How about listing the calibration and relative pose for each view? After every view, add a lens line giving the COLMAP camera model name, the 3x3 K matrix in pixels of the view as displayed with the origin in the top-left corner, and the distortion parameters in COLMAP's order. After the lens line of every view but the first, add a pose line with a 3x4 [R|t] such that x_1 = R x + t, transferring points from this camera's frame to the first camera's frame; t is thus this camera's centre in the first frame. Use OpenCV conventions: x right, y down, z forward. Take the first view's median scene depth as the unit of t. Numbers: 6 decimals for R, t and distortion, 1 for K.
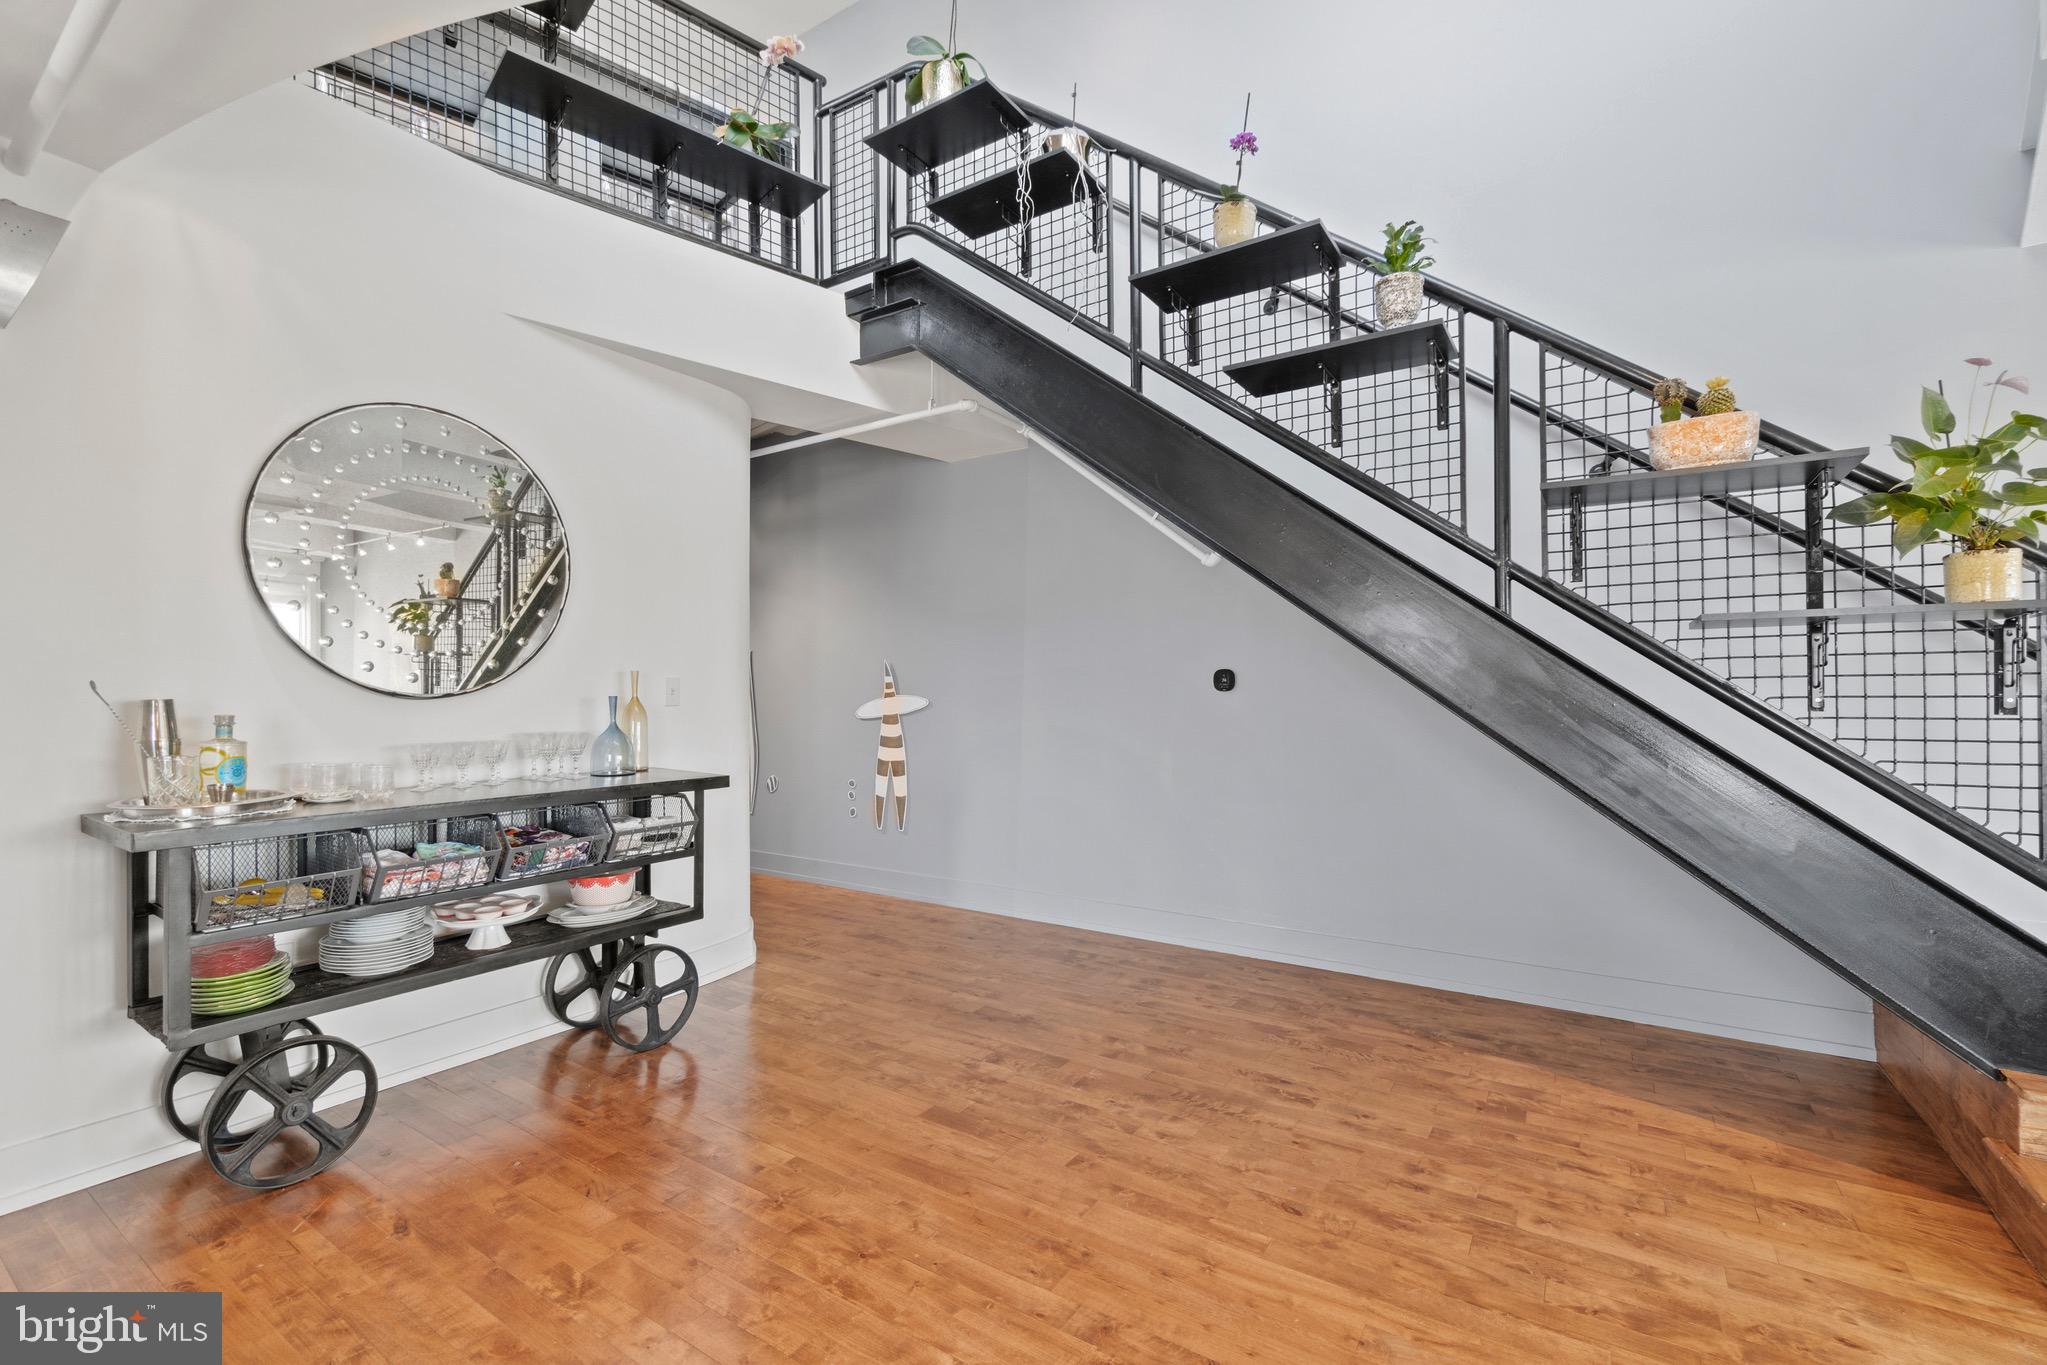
lens RADIAL K [[886.6, 0, 1008.6], [0, 886.6, 664.4], [0, 0, 1]] dist [-0.003518, 0.000268]
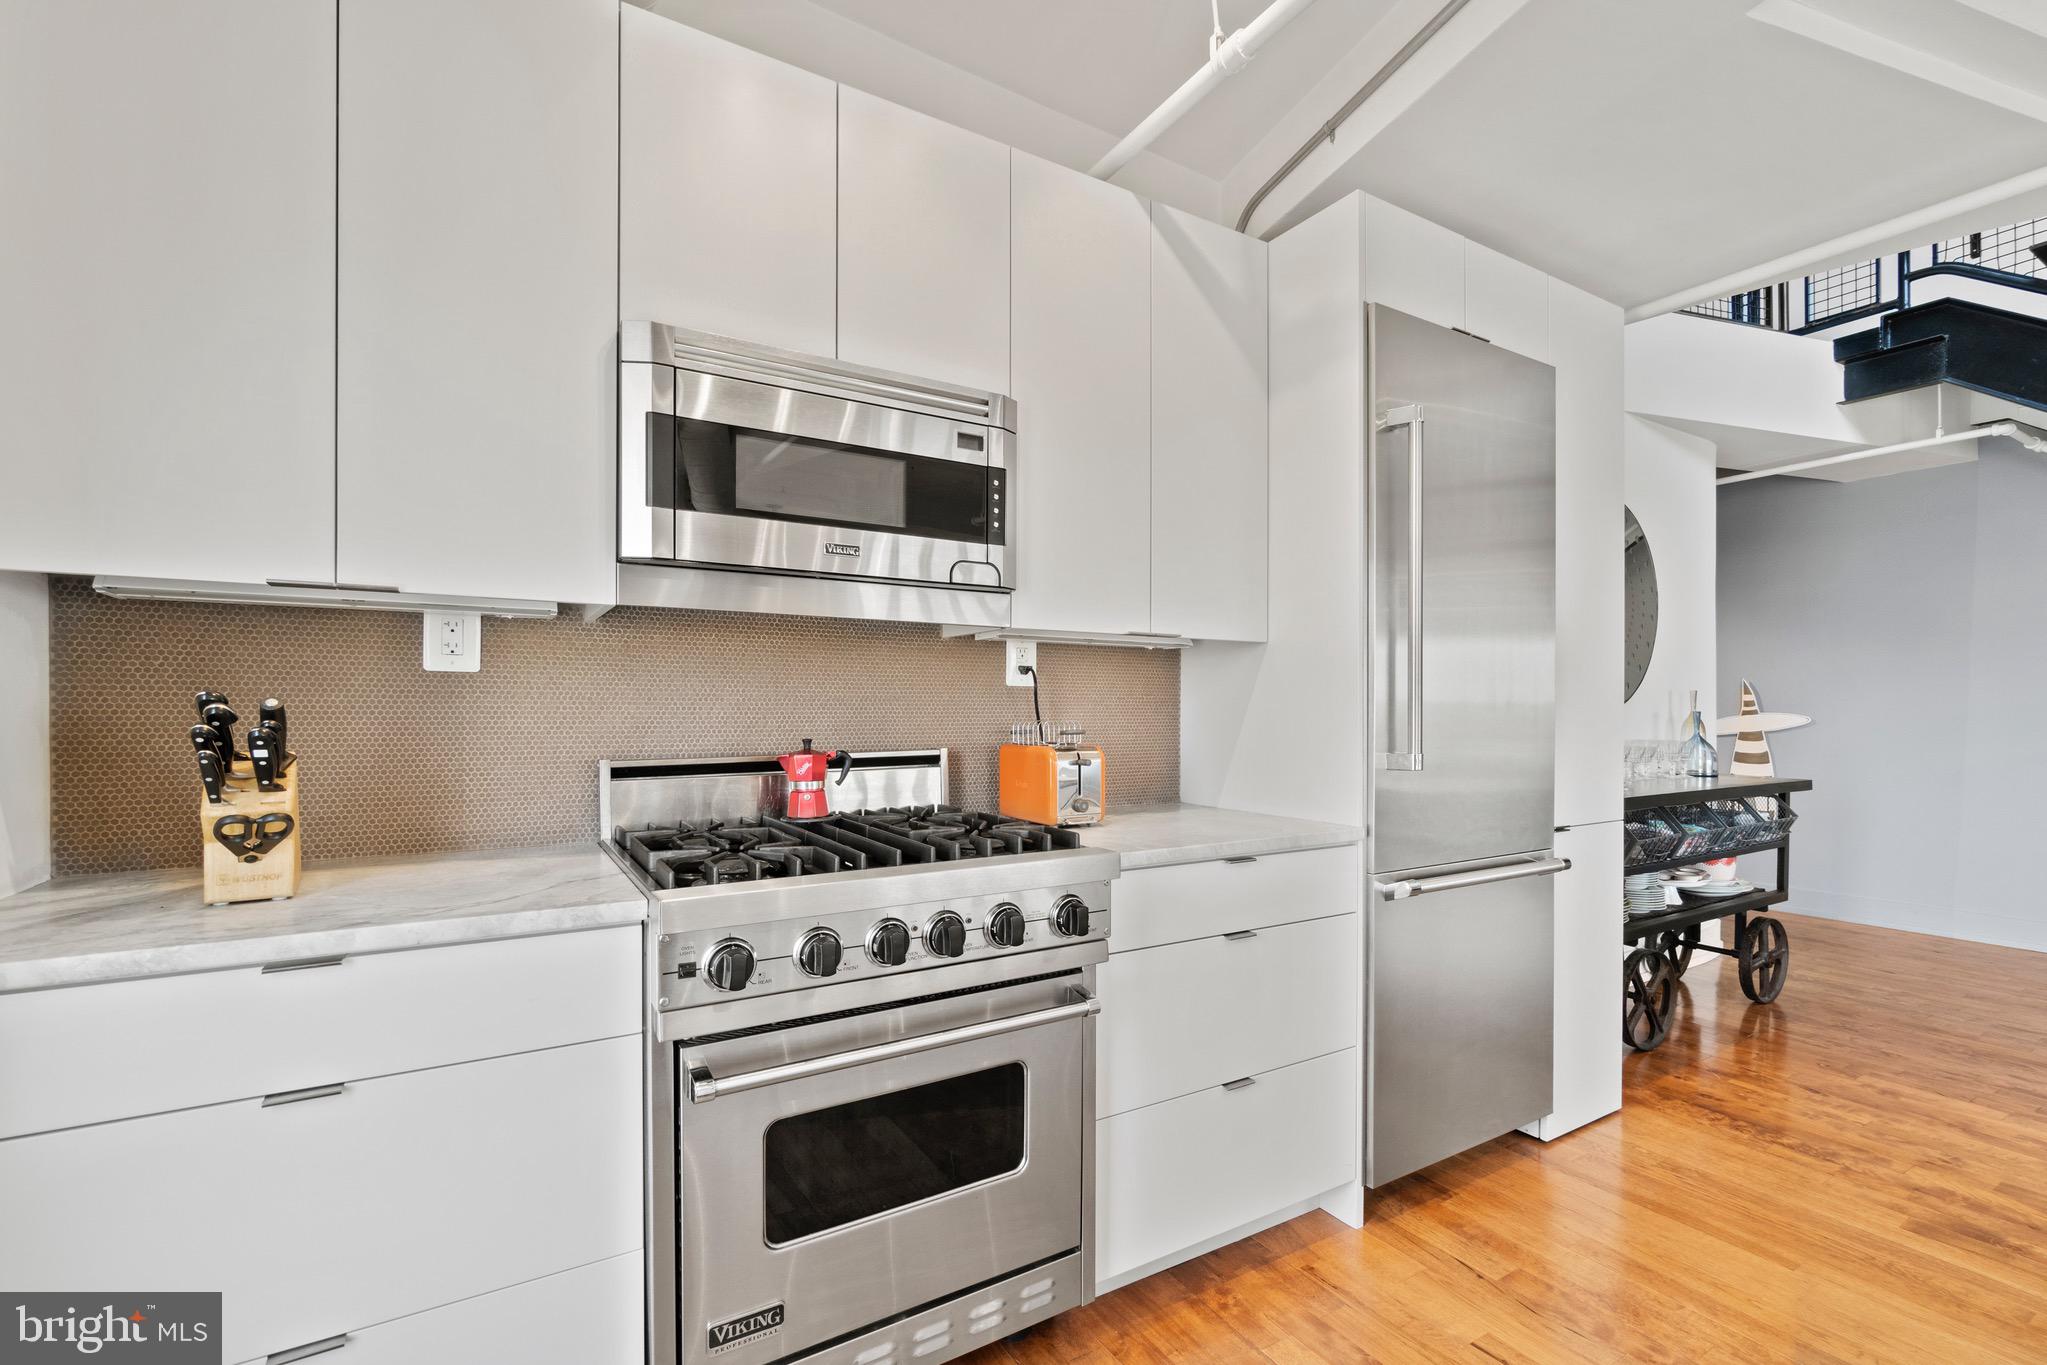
lens RADIAL K [[886.6, 0, 1026.2], [0, 886.6, 695.0], [0, 0, 1]] dist [-0.003518, 0.000268]
pose [[0.907257, 0.005207, -0.420544, -0.634239], [0.002200, 0.999851, 0.017126, -0.007763], [0.420570, -0.016463, 0.907111, -0.403925]]
